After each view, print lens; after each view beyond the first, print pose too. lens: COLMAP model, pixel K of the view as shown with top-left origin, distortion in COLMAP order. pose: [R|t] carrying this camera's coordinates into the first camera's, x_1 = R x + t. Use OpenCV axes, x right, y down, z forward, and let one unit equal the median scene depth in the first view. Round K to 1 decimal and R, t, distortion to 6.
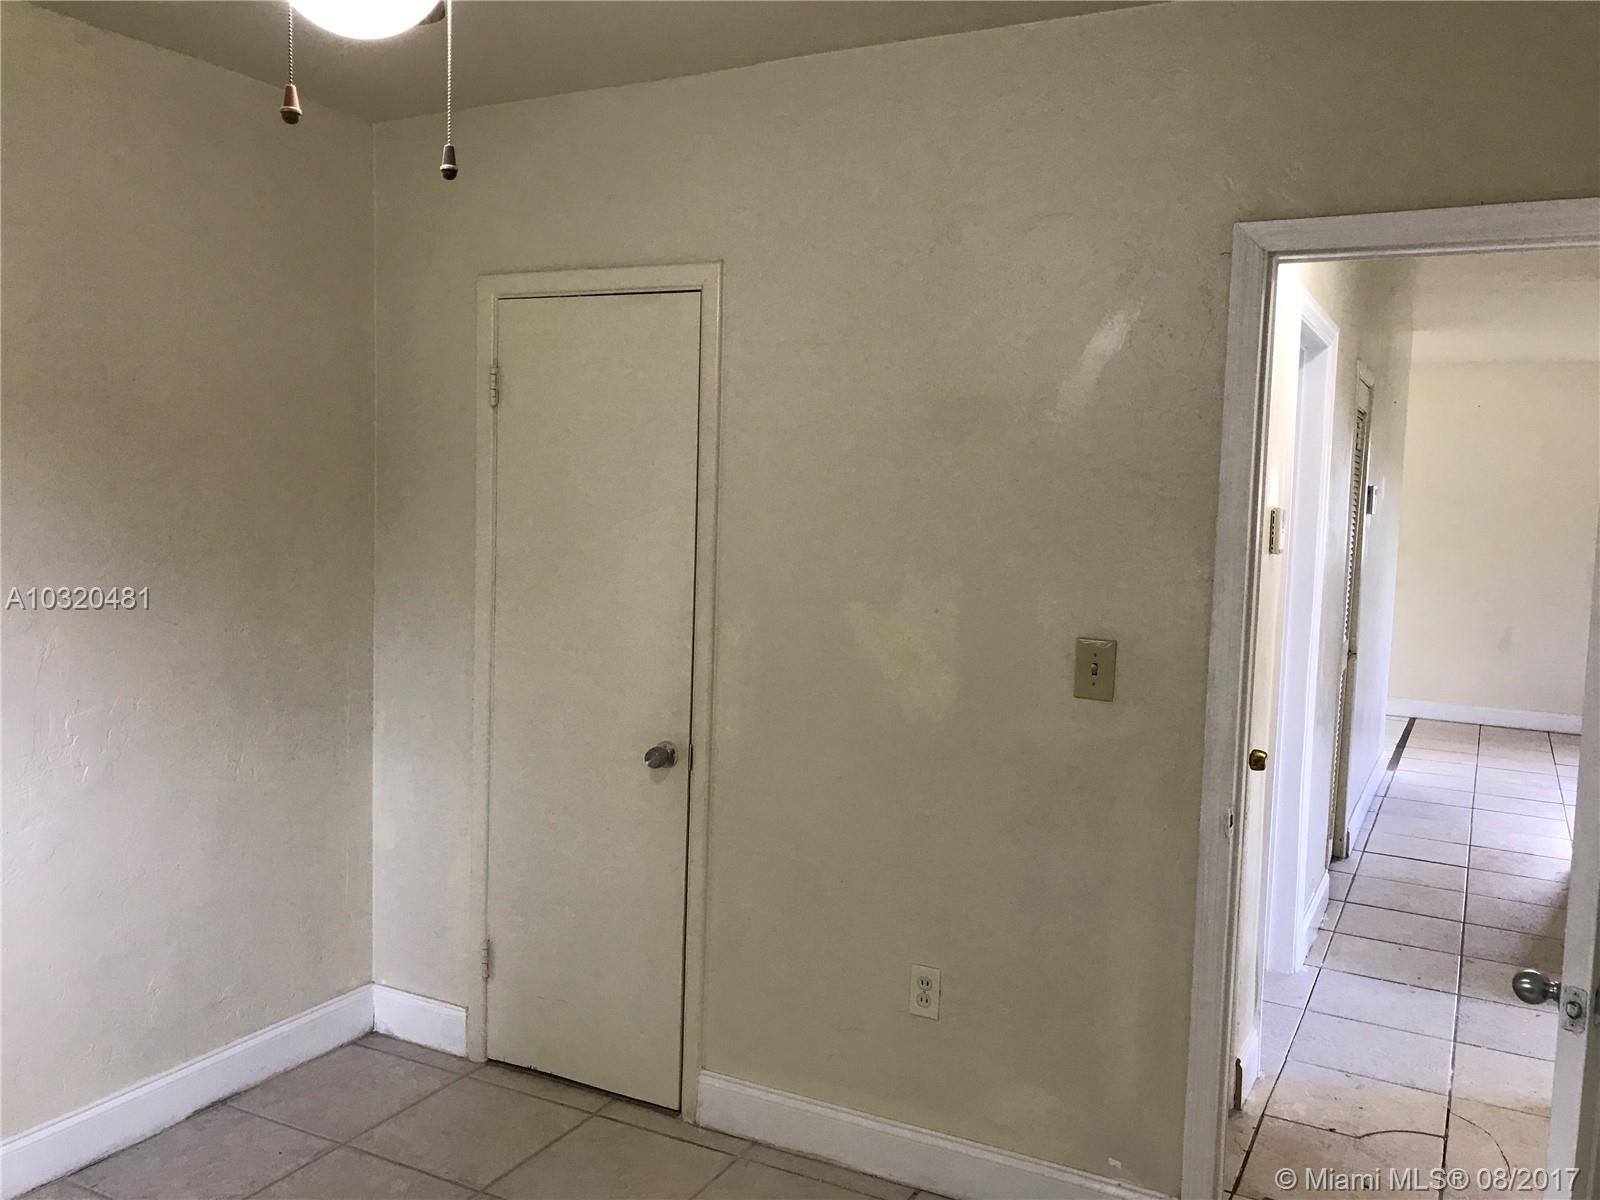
lens RADIAL K [[1323.4, 0, 798.7], [0, 1323.4, 593.8], [0, 0, 1]] dist [0.035645, -0.036321]
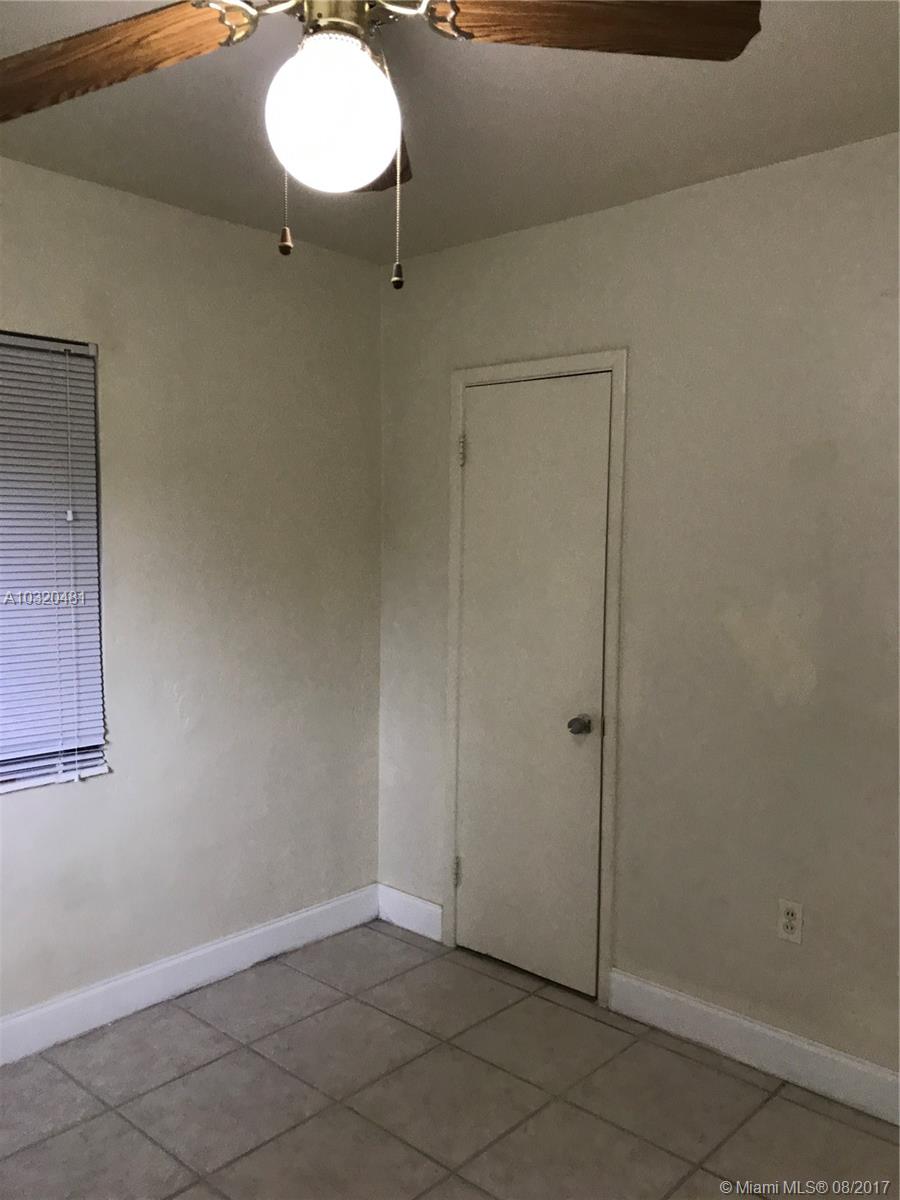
lens RADIAL K [[992.6, 0, 464.2], [0, 992.6, 595.9], [0, 0, 1]] dist [0.035645, -0.036321]
pose [[0.969165, 0.001050, -0.246409, 0.026900], [-0.005235, 0.999853, -0.016331, 0.010715], [0.246356, 0.017117, 0.969028, 0.011005]]
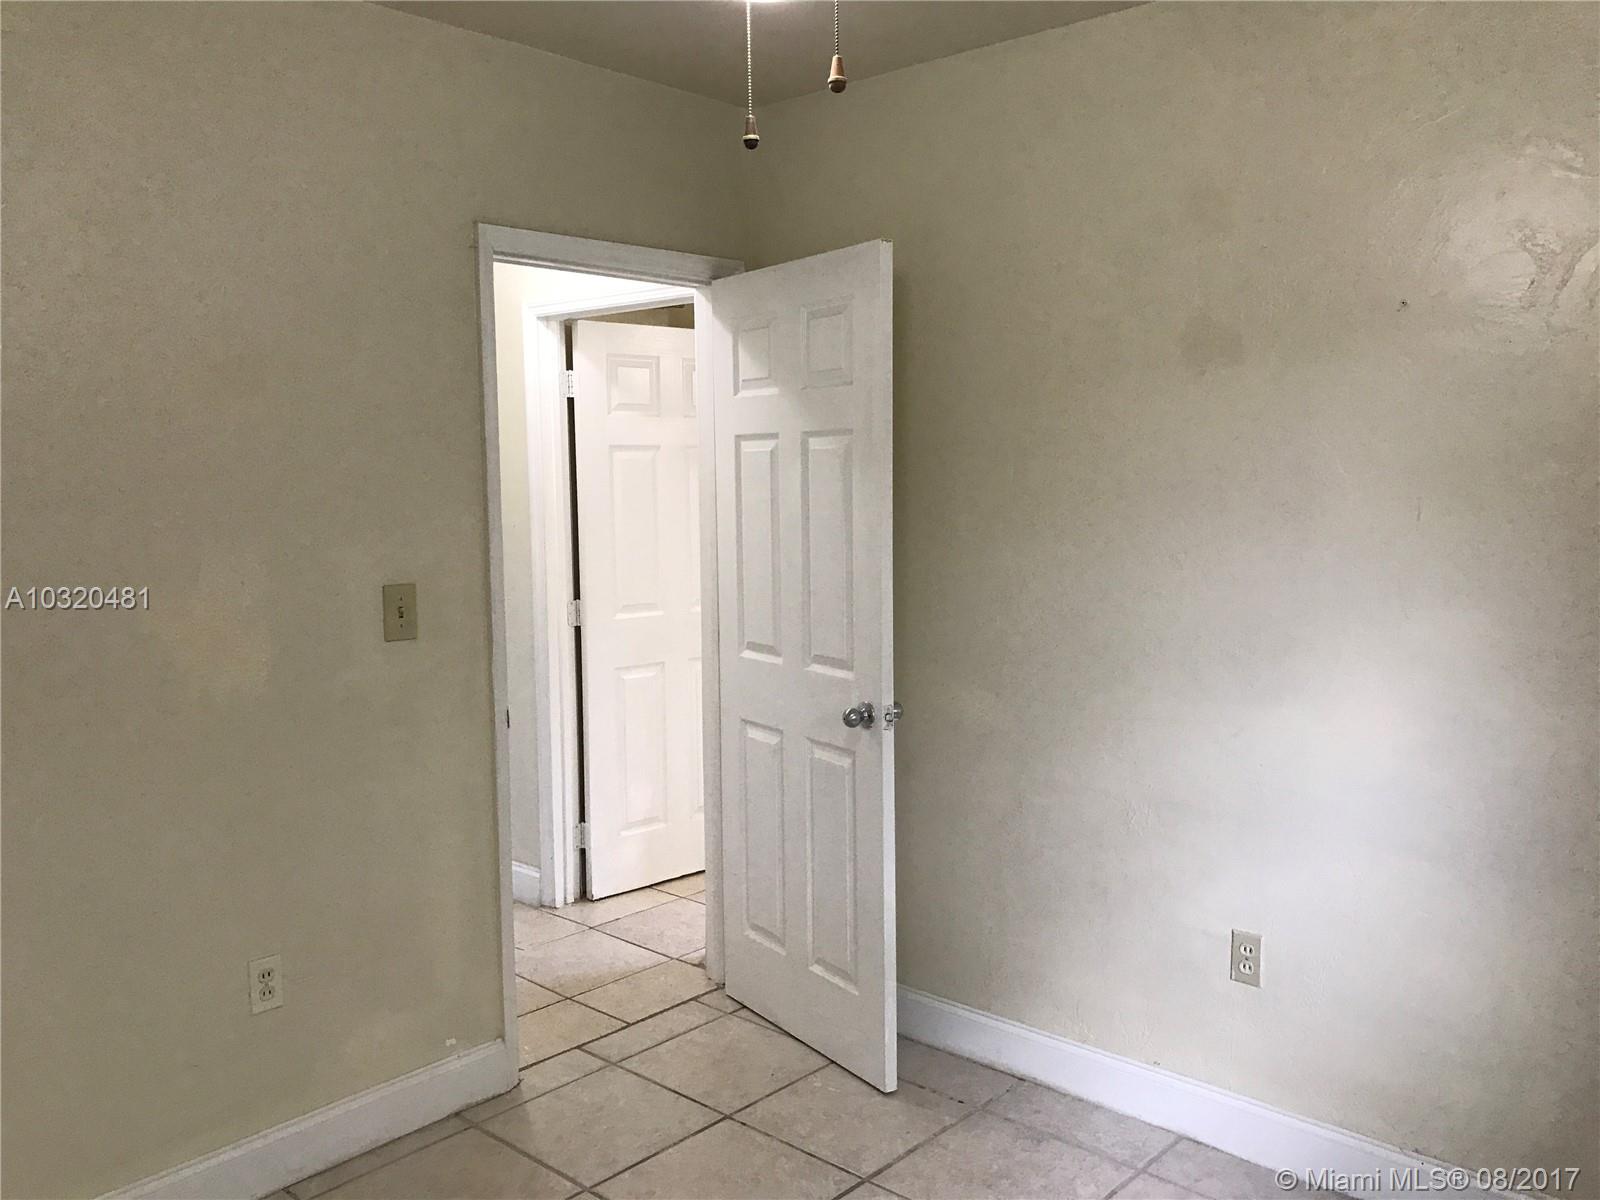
lens RADIAL K [[1323.4, 0, 798.8], [0, 1323.4, 593.7], [0, 0, 1]] dist [0.035645, -0.036321]
pose [[0.245647, -0.126020, 0.961133, -0.636175], [0.103506, 0.989255, 0.103253, -0.031675], [-0.963818, 0.074120, 0.256051, 0.342049]]
